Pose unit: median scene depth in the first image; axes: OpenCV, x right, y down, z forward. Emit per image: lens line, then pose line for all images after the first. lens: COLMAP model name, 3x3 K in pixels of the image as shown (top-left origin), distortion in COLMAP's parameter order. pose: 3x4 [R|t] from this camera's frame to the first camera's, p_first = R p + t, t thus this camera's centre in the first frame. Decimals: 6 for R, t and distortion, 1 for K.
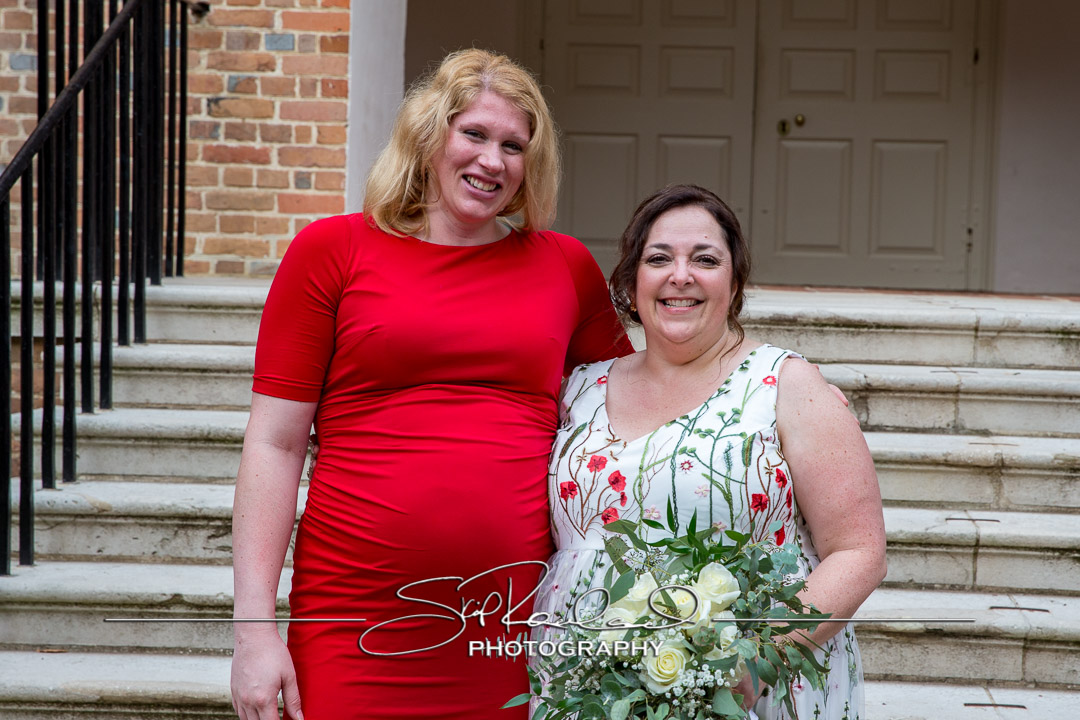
lens RADIAL K [[2189.2, 0, 542.1], [0, 2189.2, 329.8], [0, 0, 1]] dist [0.433295, -0.401272]
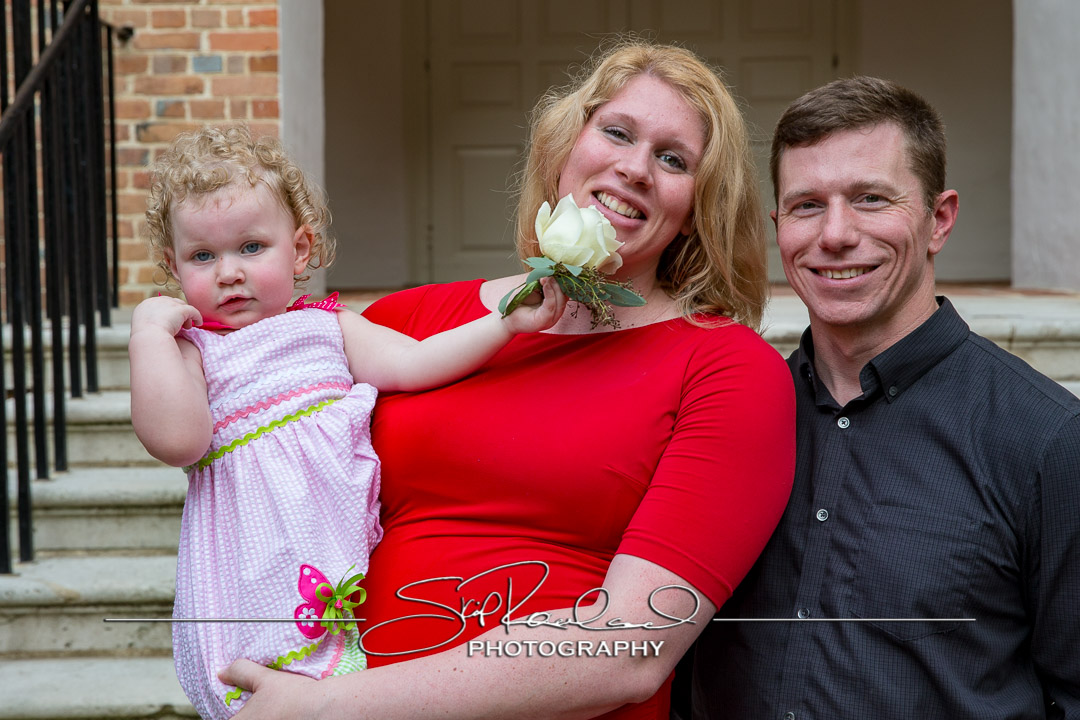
lens RADIAL K [[1869.5, 0, 505.0], [0, 1869.5, 358.1], [0, 0, 1]] dist [0.142362, -0.047717]
pose [[0.997467, -0.040653, 0.058375, -0.041462], [0.039515, 0.999008, 0.020515, -0.012030], [-0.059151, -0.018157, 0.998084, 0.161658]]
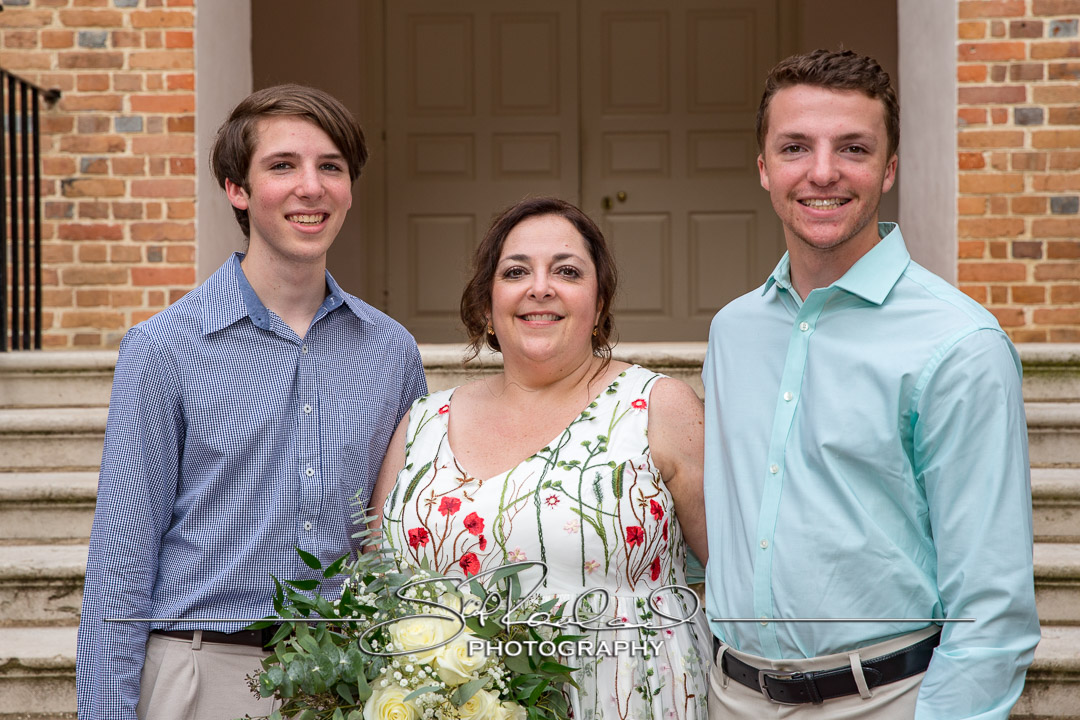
lens RADIAL K [[1897.6, 0, 498.6], [0, 1897.6, 360.8], [0, 0, 1]] dist [0.156378, 0.100422]
pose [[0.997721, -0.034357, 0.058076, 0.000240], [0.035630, 0.999144, -0.021030, 0.007794], [-0.057304, 0.023051, 0.998091, 0.086439]]
